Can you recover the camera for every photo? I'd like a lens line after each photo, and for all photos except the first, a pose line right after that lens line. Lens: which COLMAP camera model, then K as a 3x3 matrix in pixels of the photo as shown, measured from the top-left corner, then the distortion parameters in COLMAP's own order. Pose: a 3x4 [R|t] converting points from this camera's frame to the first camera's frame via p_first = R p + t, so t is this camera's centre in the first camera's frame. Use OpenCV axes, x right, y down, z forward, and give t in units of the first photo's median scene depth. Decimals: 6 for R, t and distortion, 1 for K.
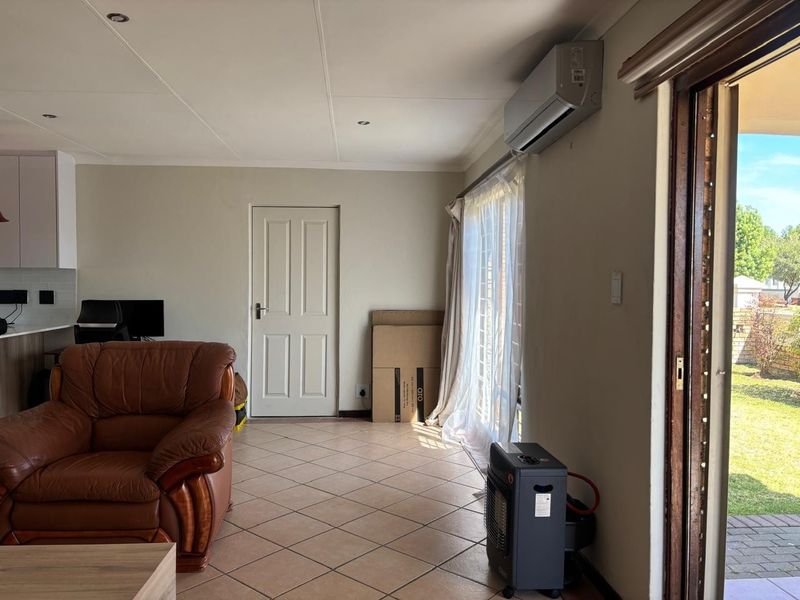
lens RADIAL K [[583.6, 0, 400.0], [0, 583.6, 300.0], [0, 0, 1]] dist [0.045982, 0.000613]
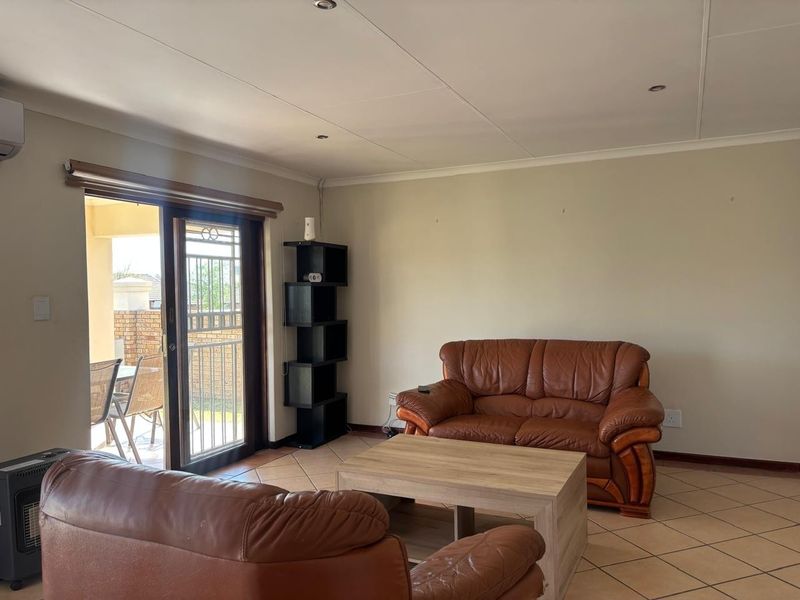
lens RADIAL K [[619.2, 0, 395.2], [0, 619.2, 289.8], [0, 0, 1]] dist [0.114129, -0.131849]
pose [[-0.868434, 0.008183, 0.495738, -0.439018], [0.027228, 0.999142, 0.031205, -0.035837], [-0.495057, 0.040597, -0.867911, 0.765316]]
